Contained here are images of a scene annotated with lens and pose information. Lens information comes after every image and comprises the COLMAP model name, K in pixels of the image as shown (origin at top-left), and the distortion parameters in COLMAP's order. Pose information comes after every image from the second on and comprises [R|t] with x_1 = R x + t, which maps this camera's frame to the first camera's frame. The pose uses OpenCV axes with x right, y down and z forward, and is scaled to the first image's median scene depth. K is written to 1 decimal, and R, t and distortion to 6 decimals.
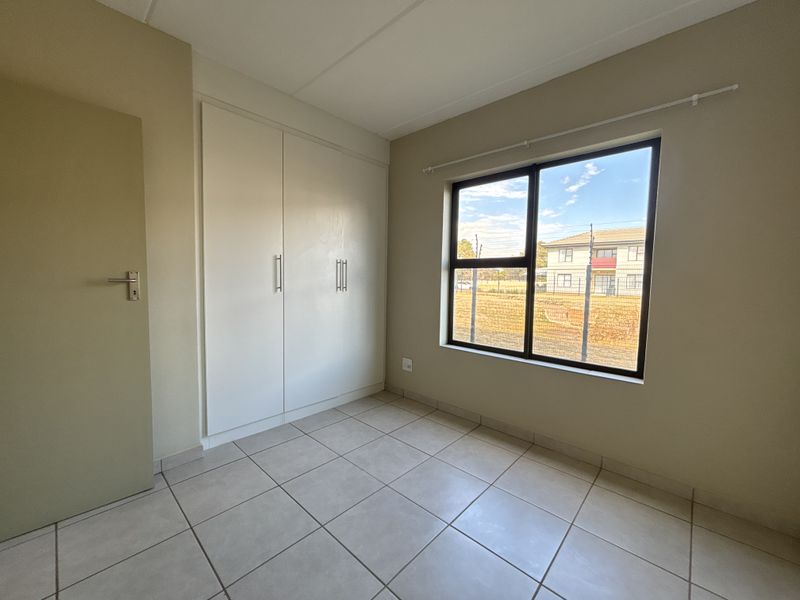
lens RADIAL K [[321.8, 0, 405.7], [0, 321.8, 301.3], [0, 0, 1]] dist [0.004854, -0.000583]
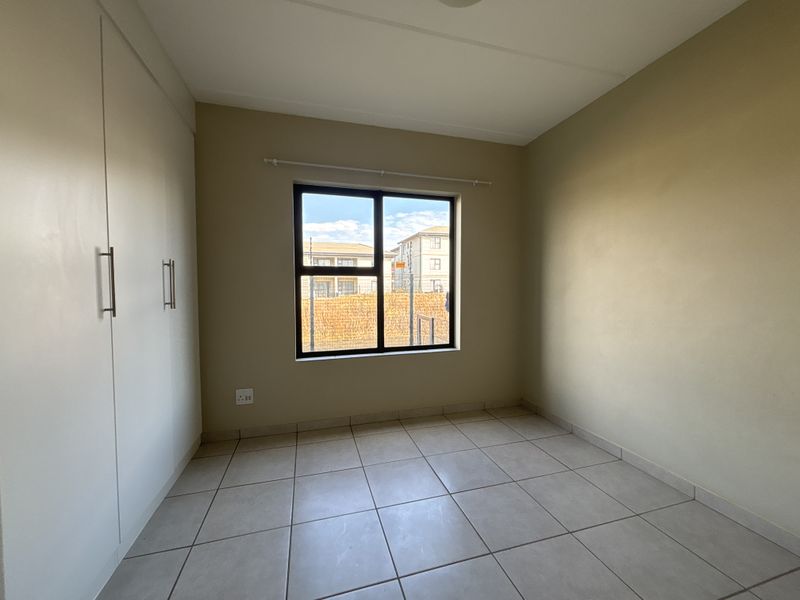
lens RADIAL K [[321.8, 0, 403.5], [0, 321.8, 299.5], [0, 0, 1]] dist [0.004854, -0.000583]
pose [[0.515141, -0.053813, 0.855414, -0.507415], [0.074221, 0.997079, 0.018029, -0.027996], [-0.853886, 0.054202, 0.517630, 0.268723]]
